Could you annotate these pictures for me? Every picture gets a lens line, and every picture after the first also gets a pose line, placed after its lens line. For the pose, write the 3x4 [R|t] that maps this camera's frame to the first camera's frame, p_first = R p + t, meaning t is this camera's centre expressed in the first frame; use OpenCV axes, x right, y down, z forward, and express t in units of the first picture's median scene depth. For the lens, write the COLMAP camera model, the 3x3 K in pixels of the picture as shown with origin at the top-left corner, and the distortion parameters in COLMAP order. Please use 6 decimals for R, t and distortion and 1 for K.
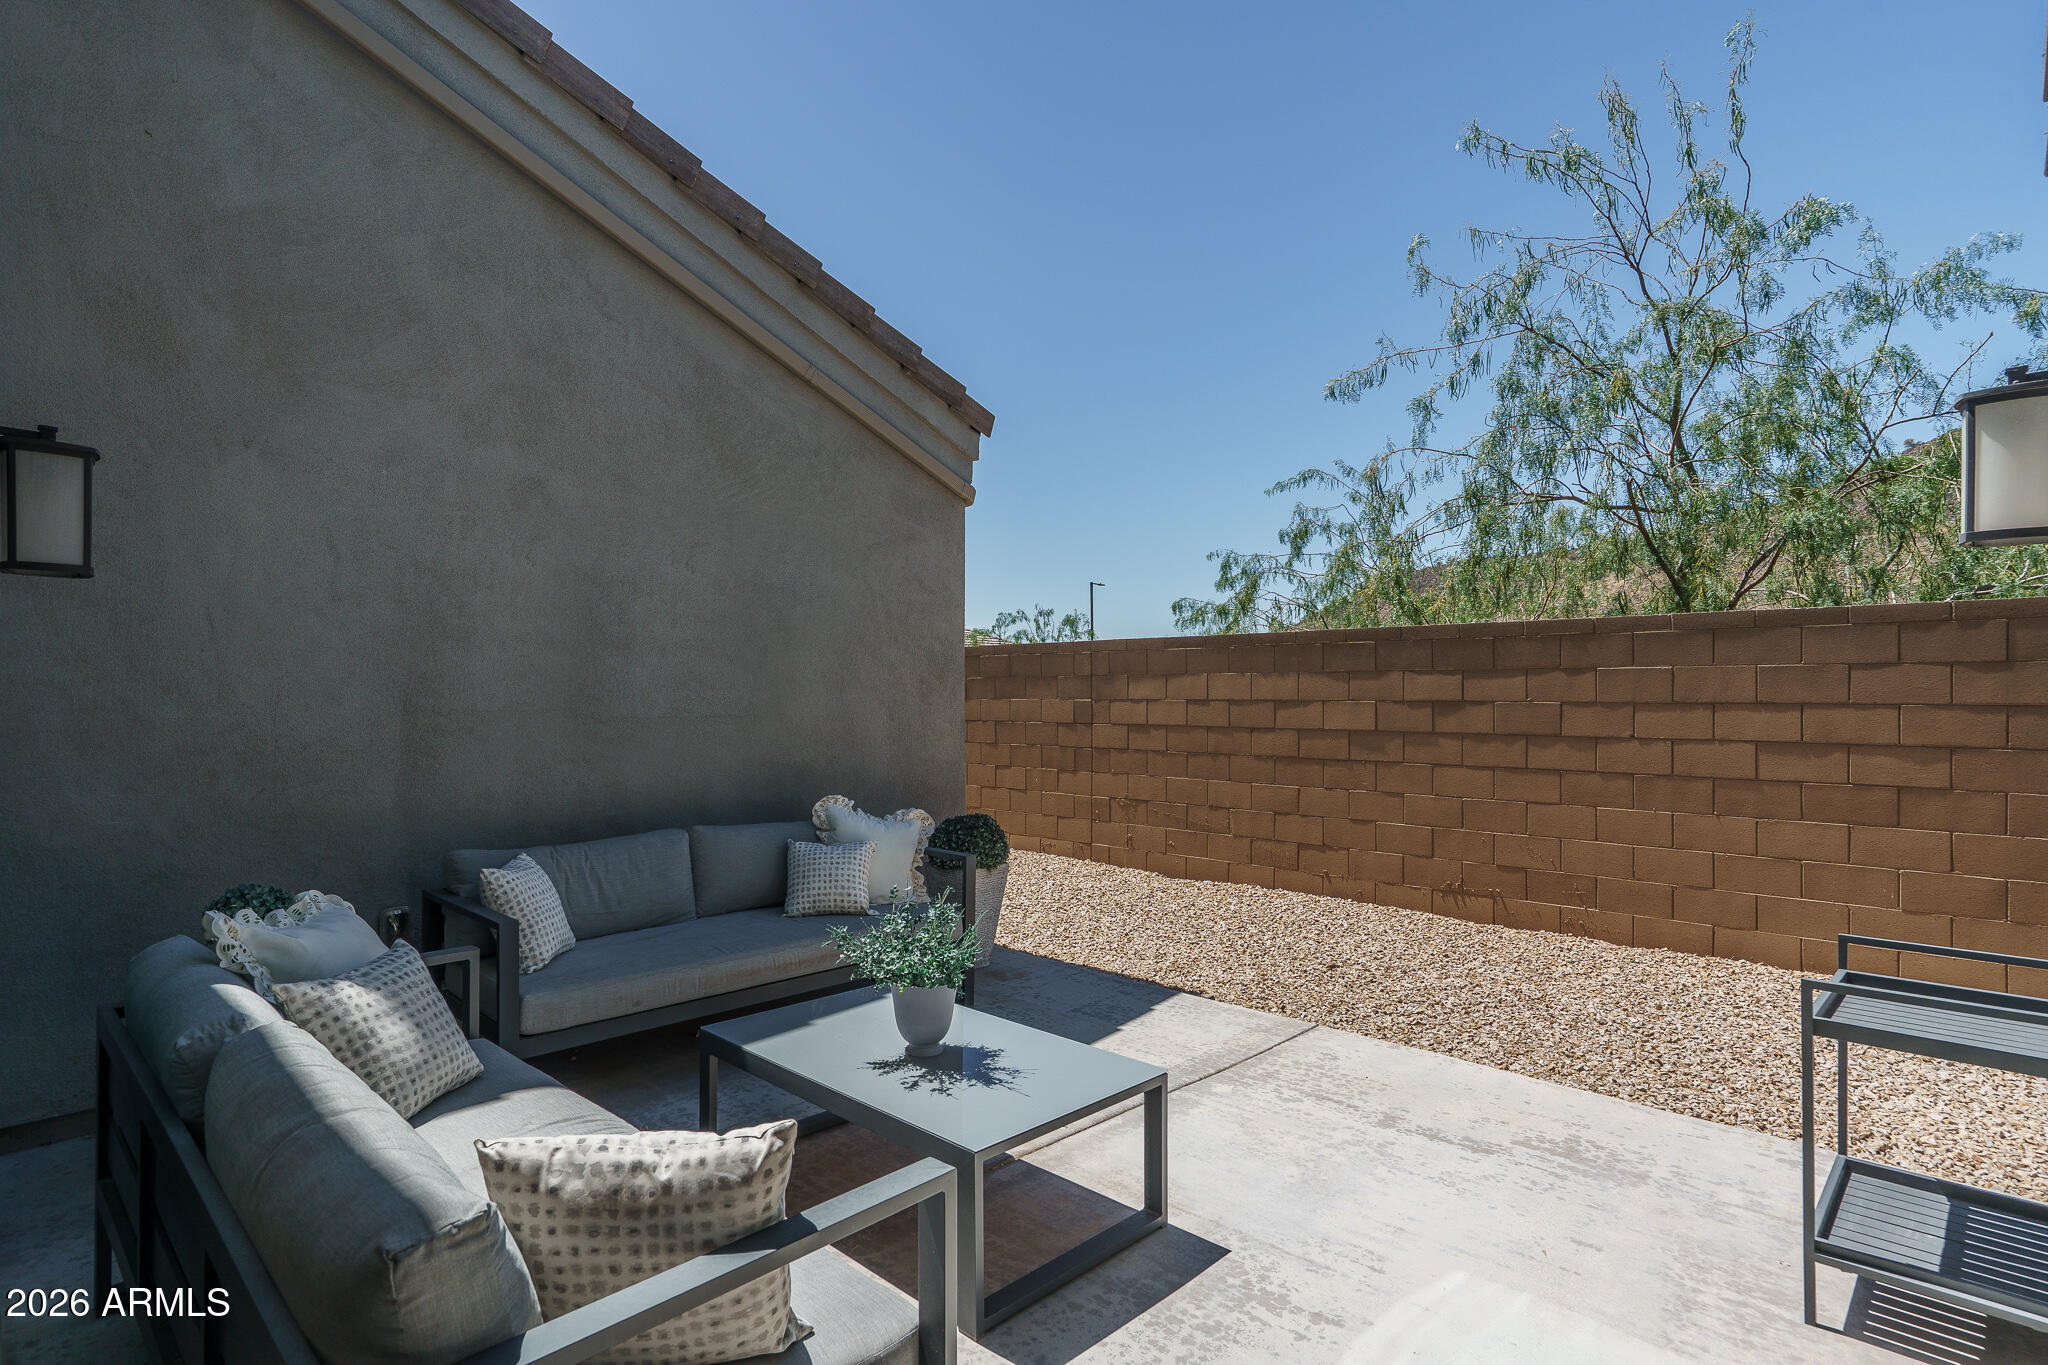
lens RADIAL K [[1039.0, 0, 1032.8], [0, 1039.0, 687.6], [0, 0, 1]] dist [0.004904, 0.001673]
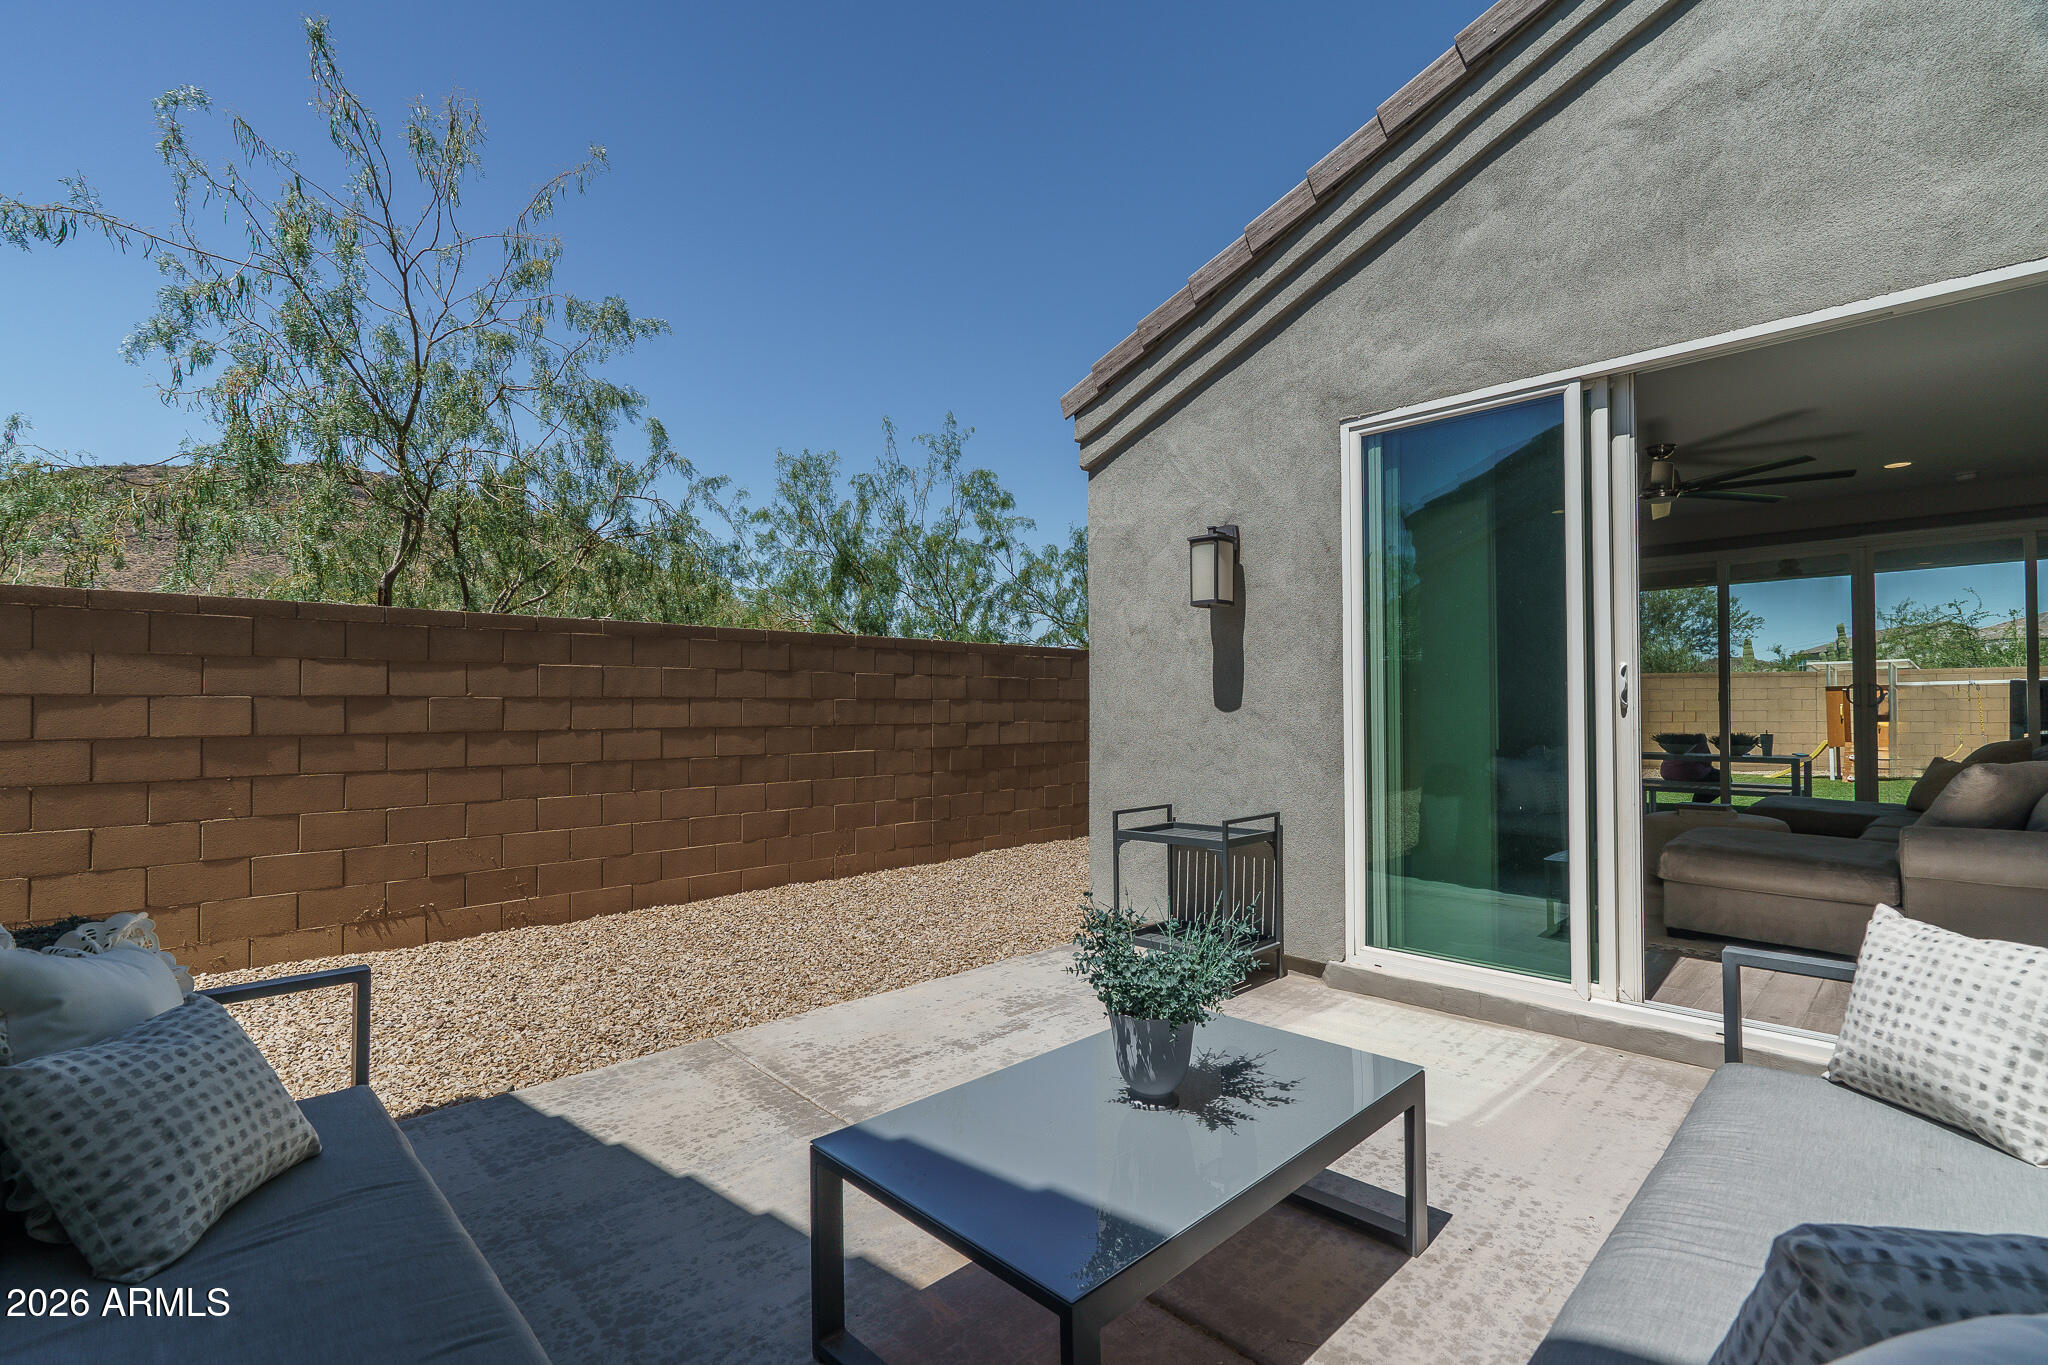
lens RADIAL K [[918.6, 0, 1020.8], [0, 918.6, 692.4], [0, 0, 1]] dist [-0.011960, 0.004767]
pose [[0.042143, 0.017785, 0.998953, -0.391744], [0.003270, 0.999834, -0.017939, 0.029792], [-0.999106, 0.004023, 0.042078, 0.529585]]
